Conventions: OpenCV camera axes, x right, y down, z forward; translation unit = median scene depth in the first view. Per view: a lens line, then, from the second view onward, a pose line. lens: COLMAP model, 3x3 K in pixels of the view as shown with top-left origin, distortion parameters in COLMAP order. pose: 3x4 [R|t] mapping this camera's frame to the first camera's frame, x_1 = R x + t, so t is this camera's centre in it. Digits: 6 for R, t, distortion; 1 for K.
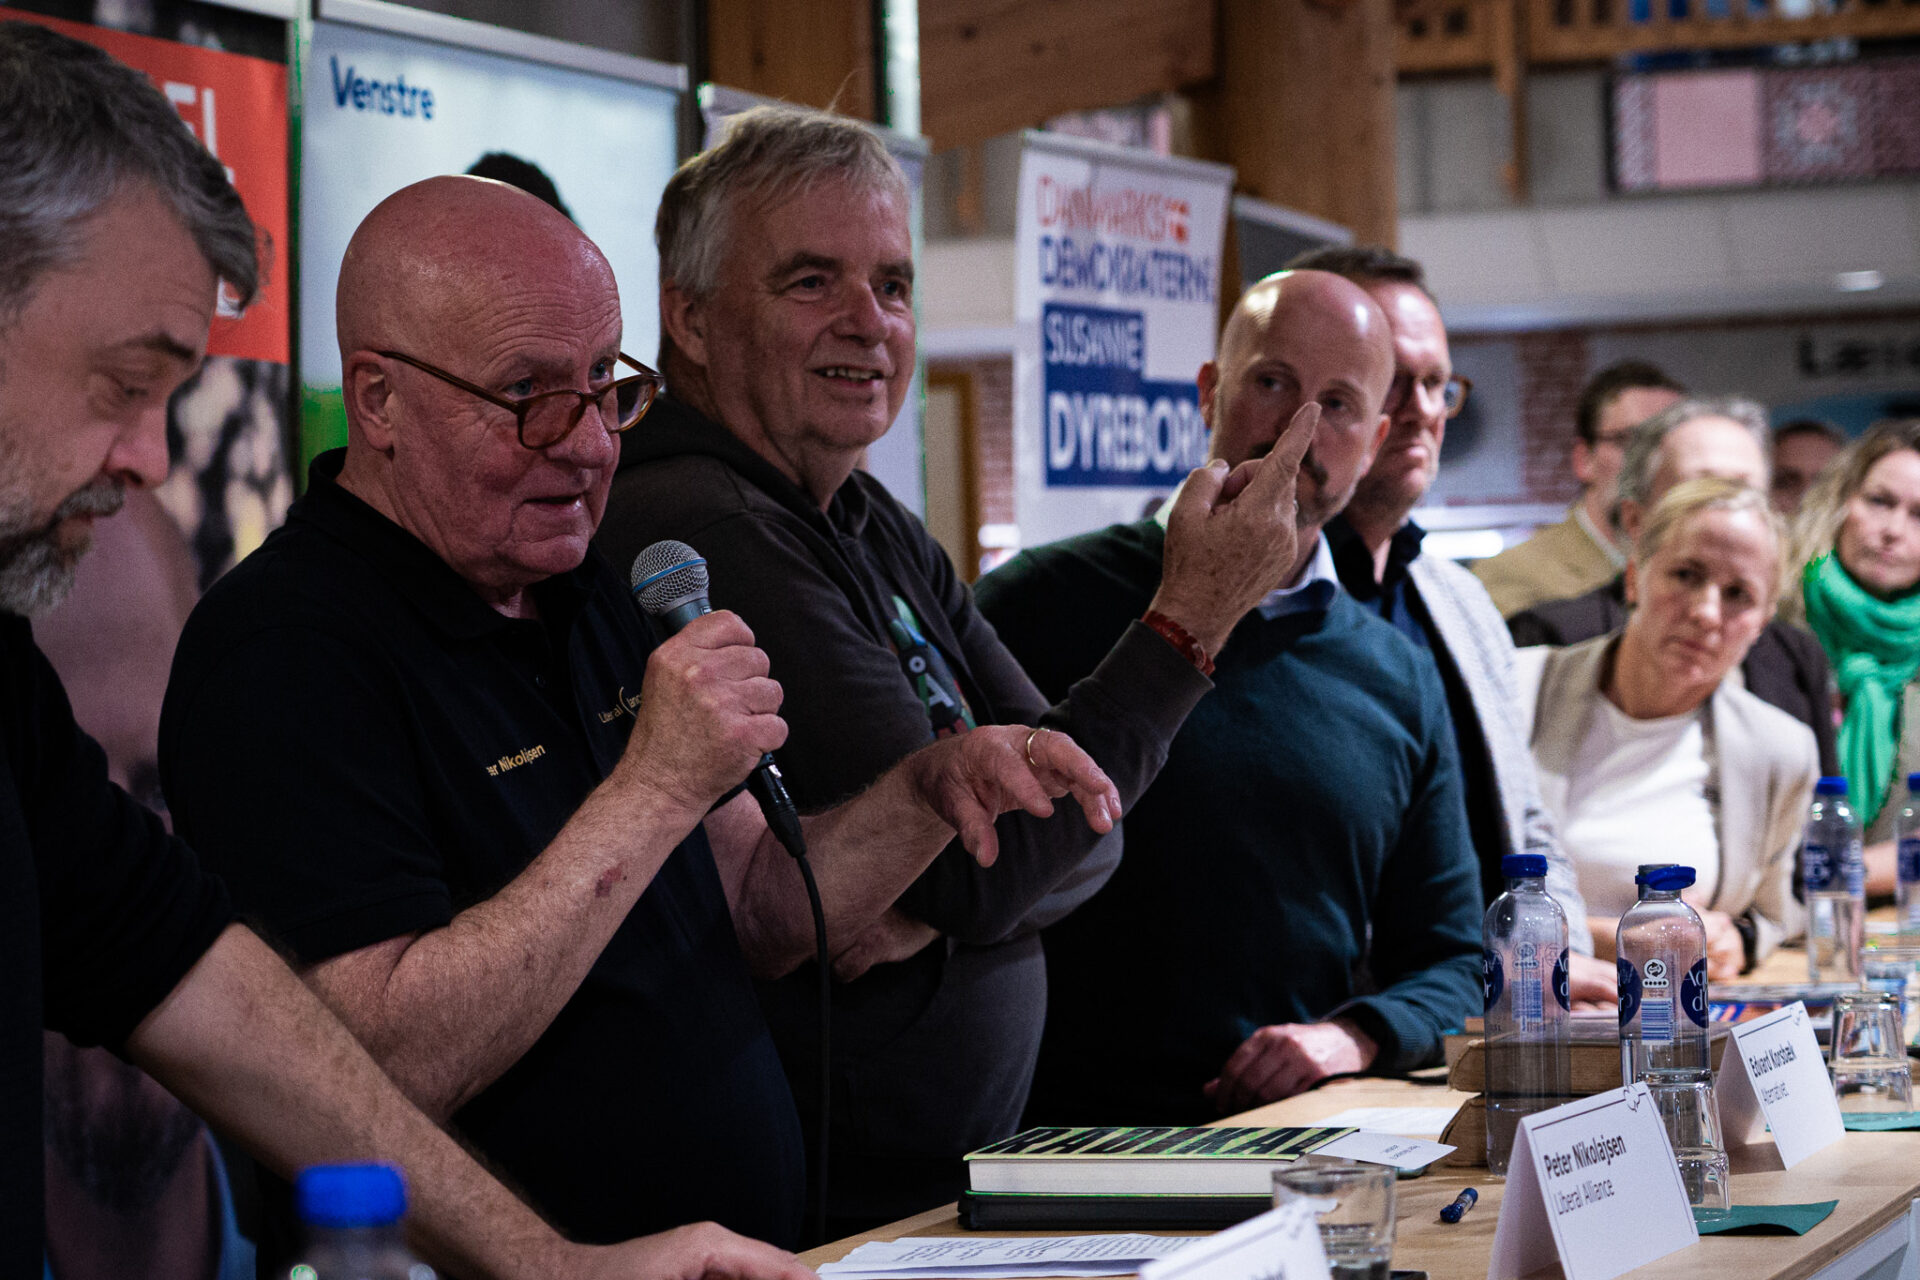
lens RADIAL K [[5754.1, 0, 960.0], [0, 5754.1, 640.0], [0, 0, 1]] dist [0.119266, -0.066287]
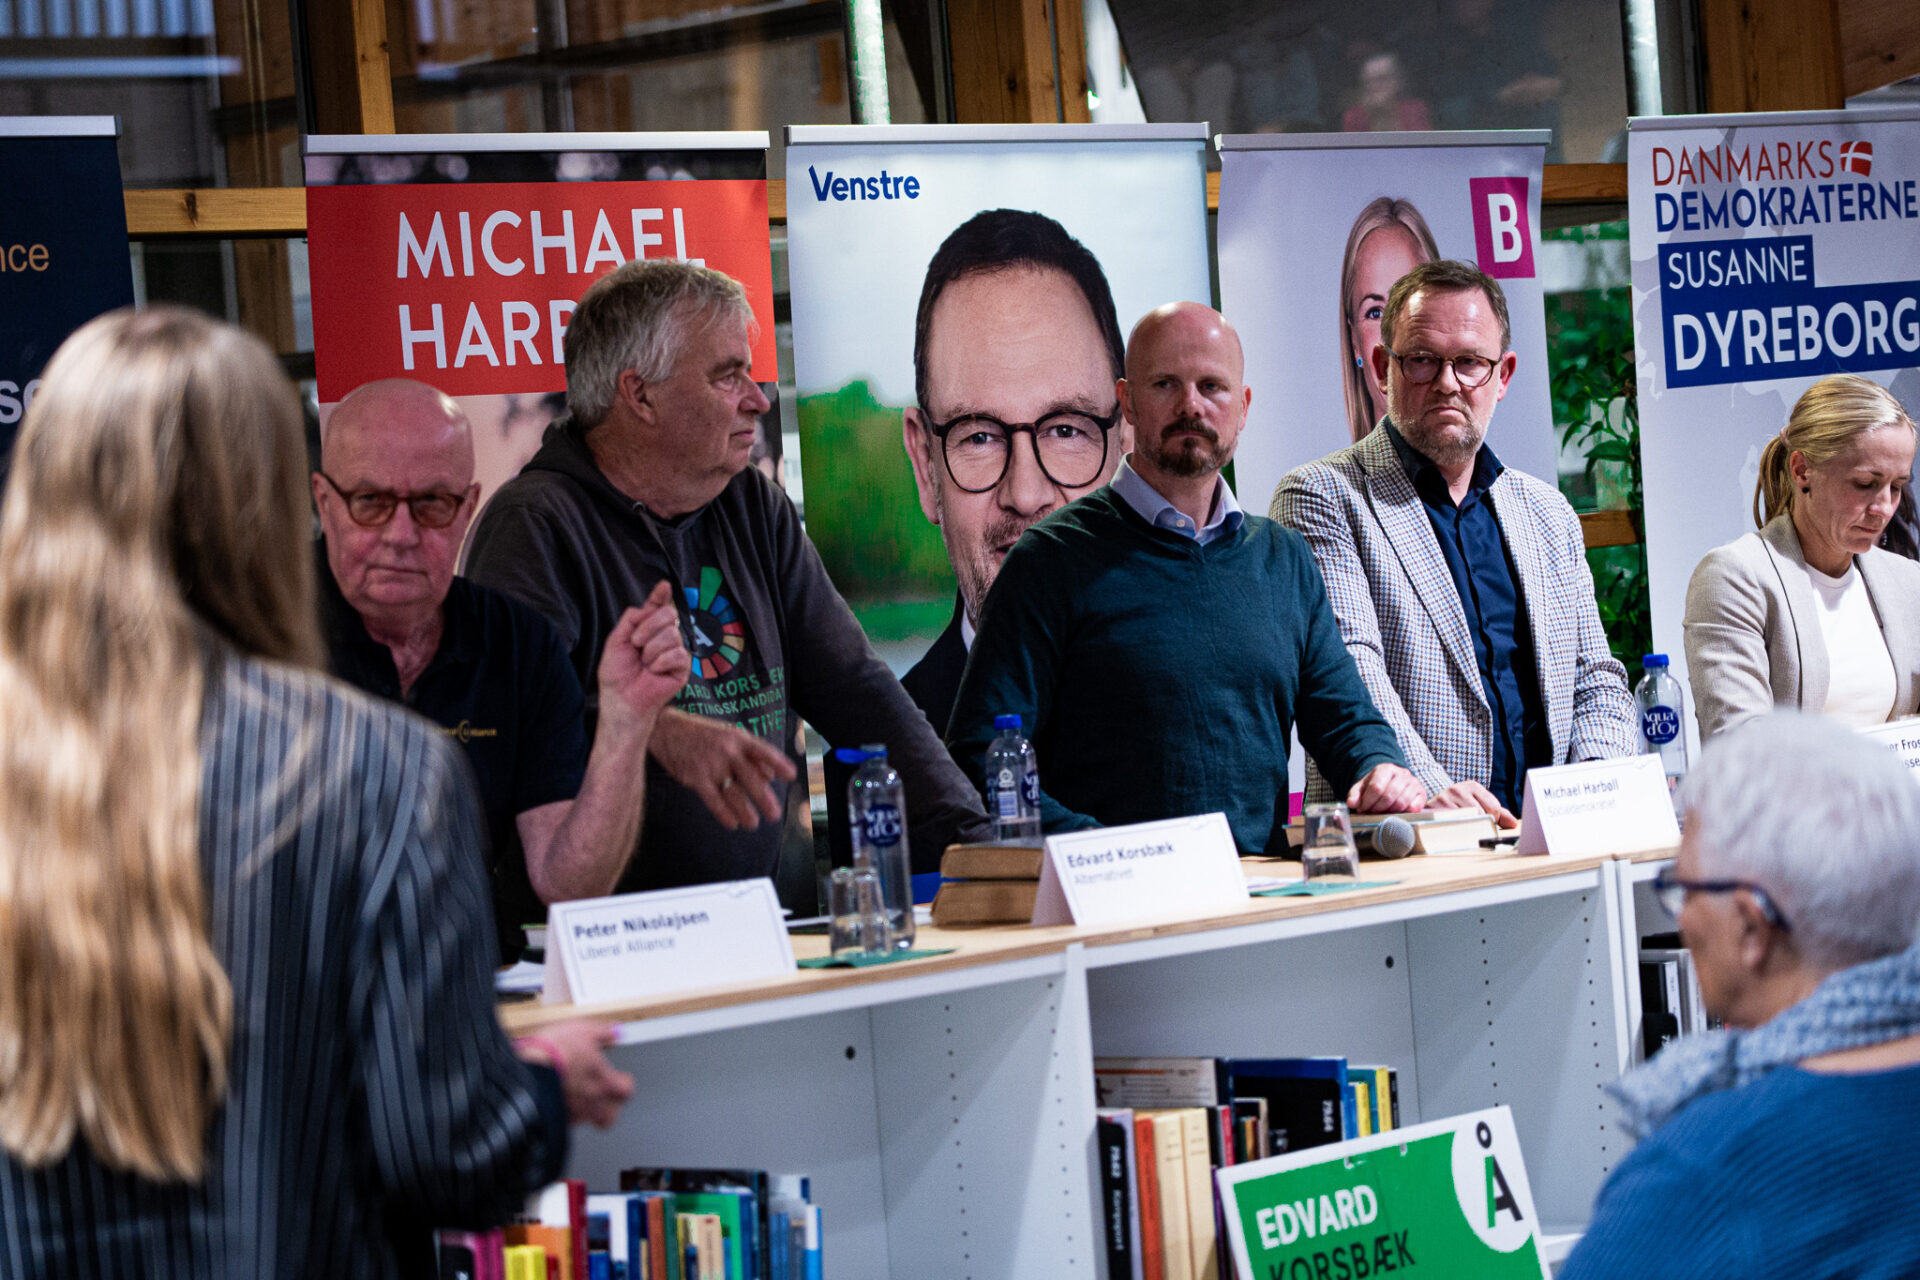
lens RADIAL K [[5749.4, 0, 960.0], [0, 5749.4, 640.0], [0, 0, 1]] dist [0.090606, -0.214350]
pose [[0.893787, -0.033238, -0.447259, 0.479815], [0.054401, 0.997921, 0.034554, -0.024833], [0.445180, -0.055215, 0.893737, -0.247658]]
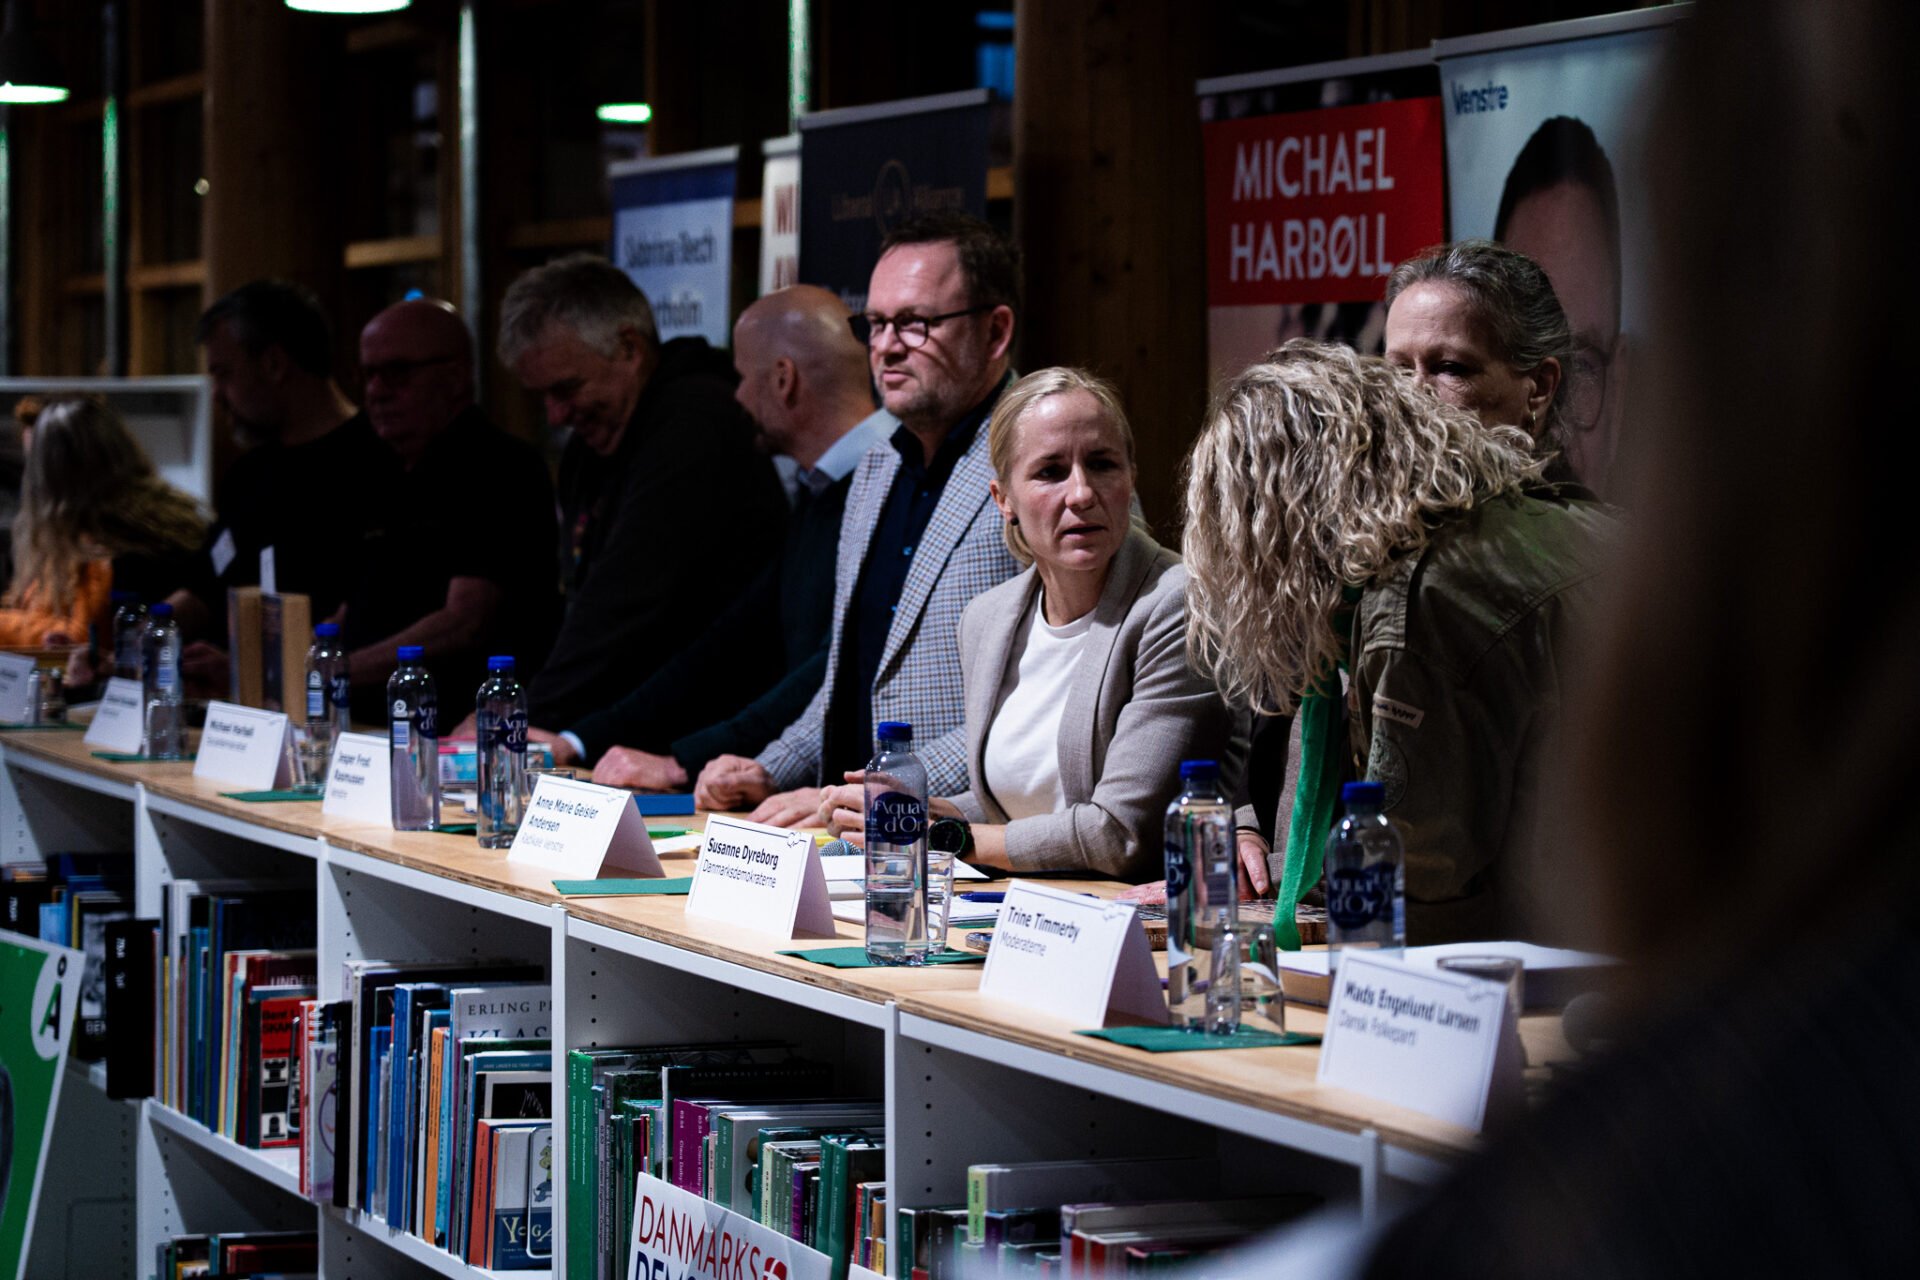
lens RADIAL K [[5195.1, 0, 960.0], [0, 5195.1, 640.0], [0, 0, 1]] dist [0.039468, 0.543681]
pose [[-0.760604, 0.053769, -0.646986, 0.688088], [0.019544, 0.998009, 0.059965, -0.035605], [0.648922, 0.032965, -0.760141, 1.588194]]
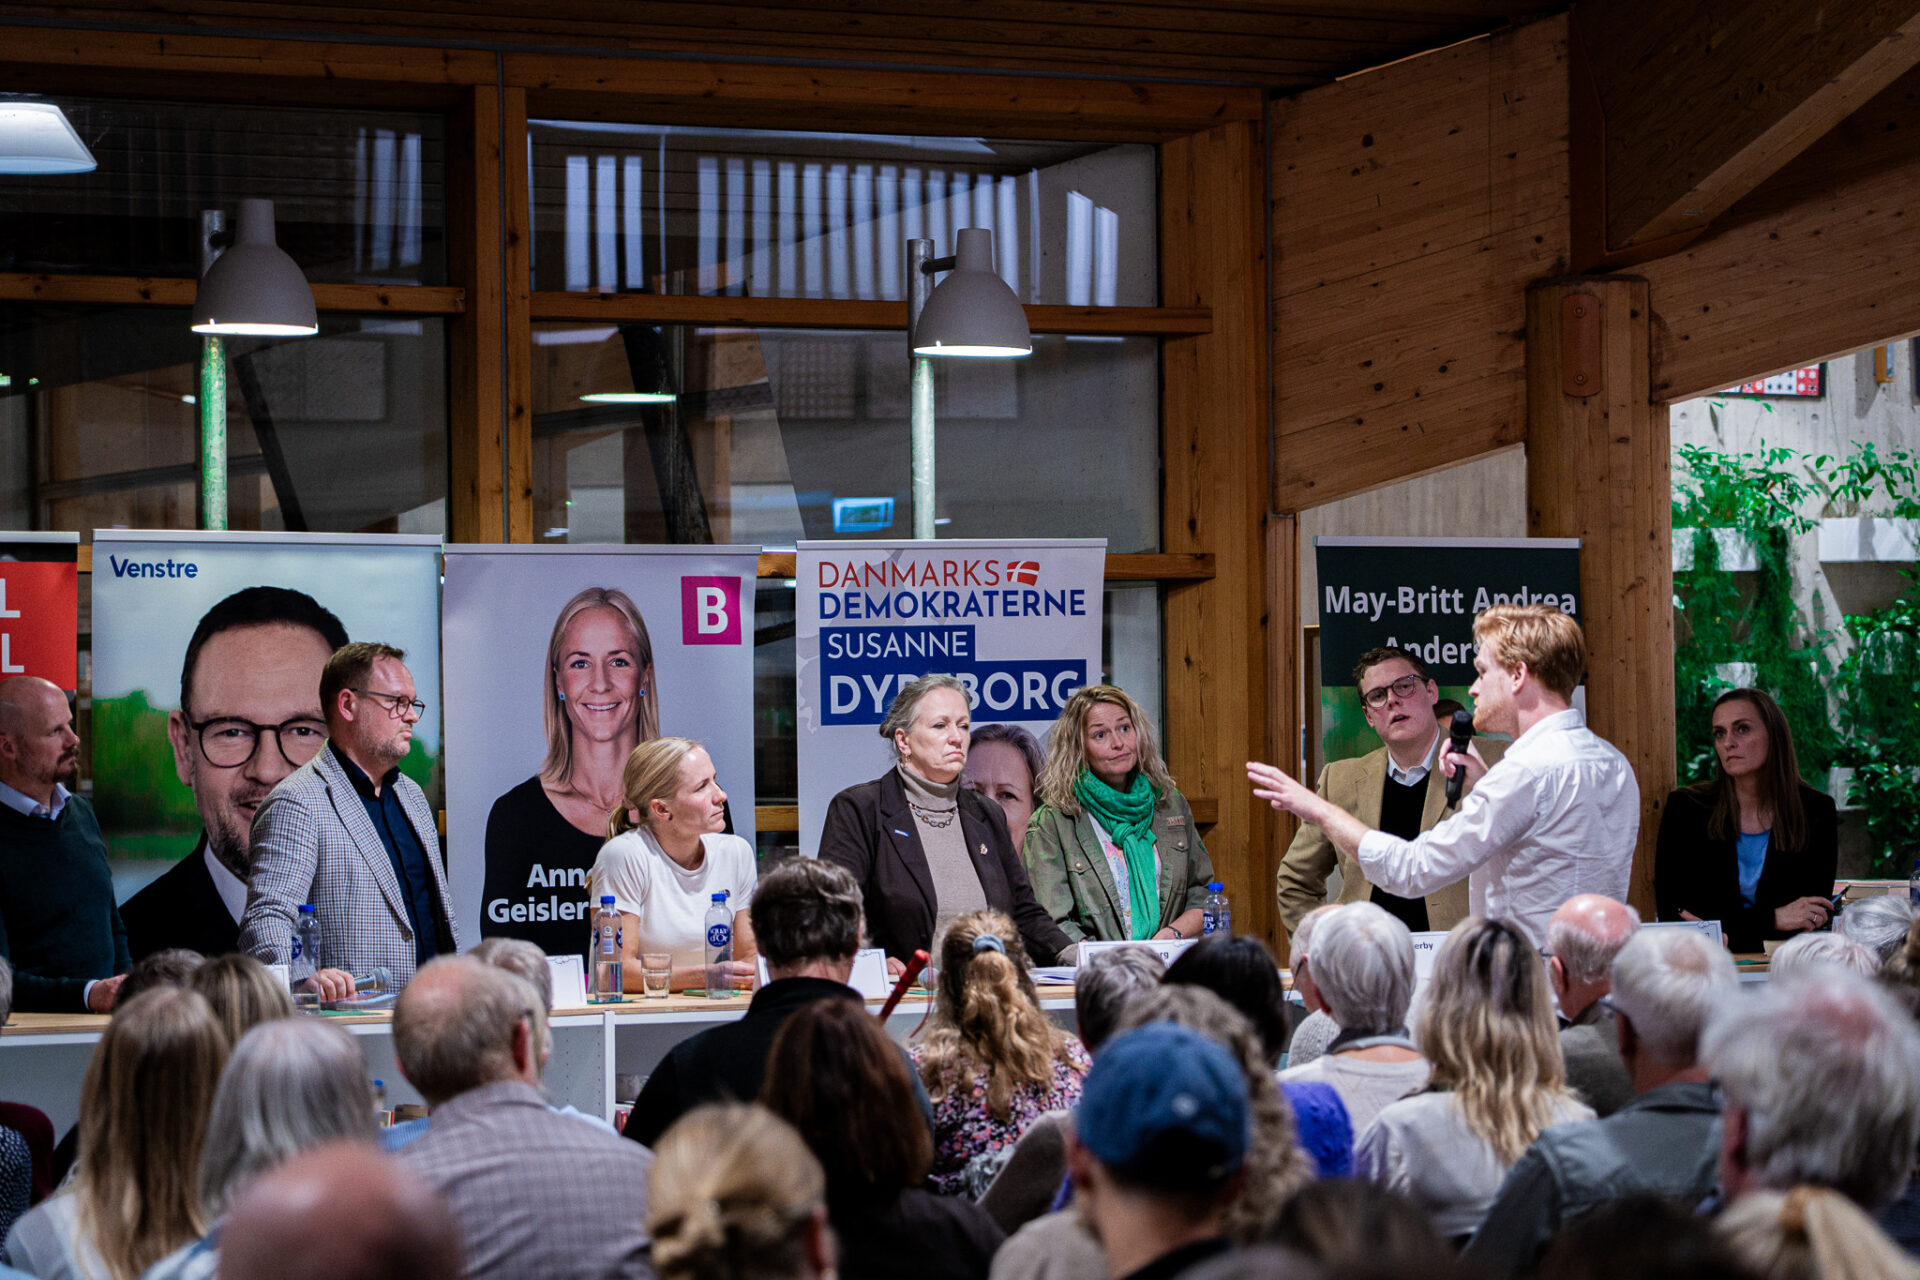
lens RADIAL K [[5749.4, 0, 960.0], [0, 5749.4, 640.0], [0, 0, 1]] dist [0.090606, -0.214350]
pose [[0.716622, 0.009573, -0.697396, 1.457860], [-0.009459, 0.999947, 0.004006, -0.066617], [0.697398, 0.003726, 0.716675, -0.349867]]
